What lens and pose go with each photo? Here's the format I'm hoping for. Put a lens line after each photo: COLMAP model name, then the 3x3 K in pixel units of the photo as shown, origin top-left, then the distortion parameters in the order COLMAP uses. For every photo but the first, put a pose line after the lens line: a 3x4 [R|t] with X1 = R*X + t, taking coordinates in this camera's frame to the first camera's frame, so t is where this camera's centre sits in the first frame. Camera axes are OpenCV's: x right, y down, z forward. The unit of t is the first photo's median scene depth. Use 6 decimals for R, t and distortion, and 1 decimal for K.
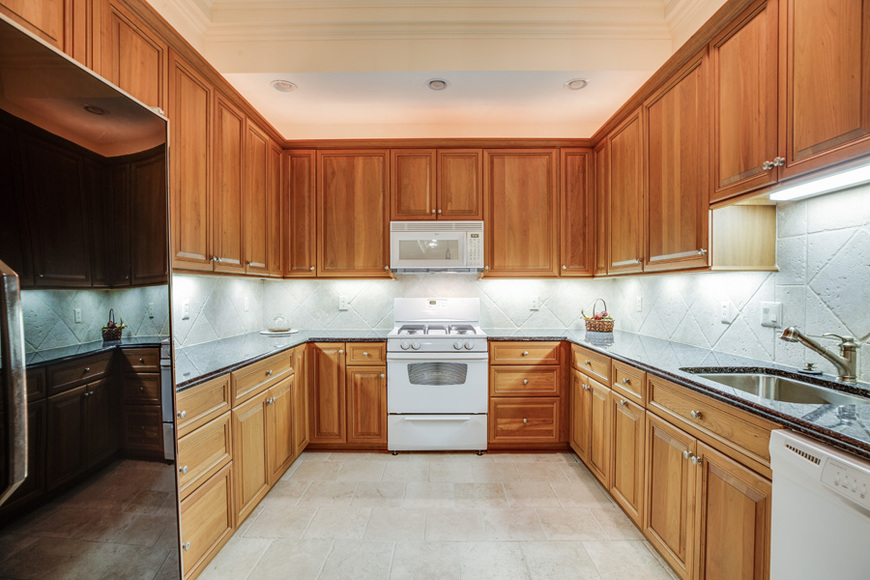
lens RADIAL K [[398.5, 0, 436.1], [0, 398.5, 297.0], [0, 0, 1]] dist [-0.044686, 0.014866]
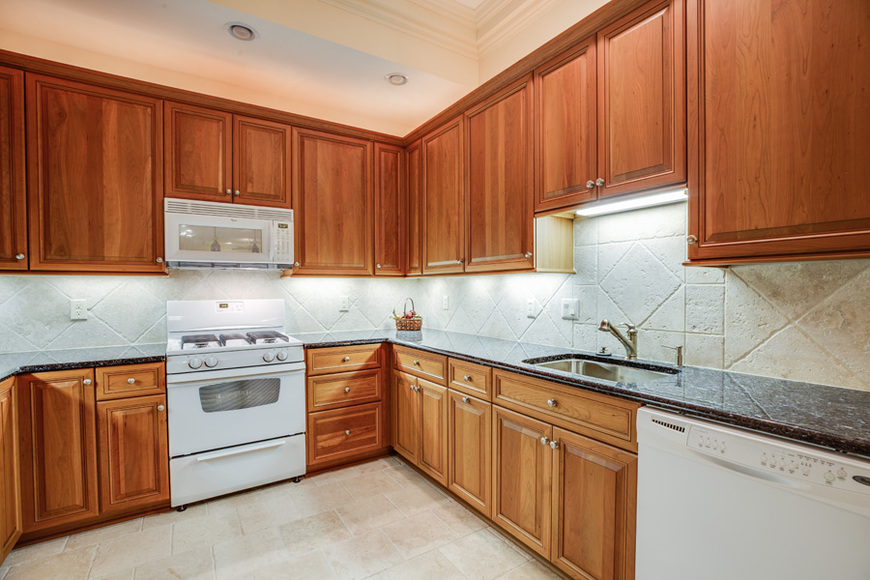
lens RADIAL K [[398.5, 0, 436.1], [0, 398.5, 297.0], [0, 0, 1]] dist [-0.044686, 0.014866]
pose [[0.834949, -0.012945, 0.550175, -0.103950], [0.012300, 0.999913, 0.004861, -0.002521], [-0.550190, 0.002708, 0.835035, 0.123561]]
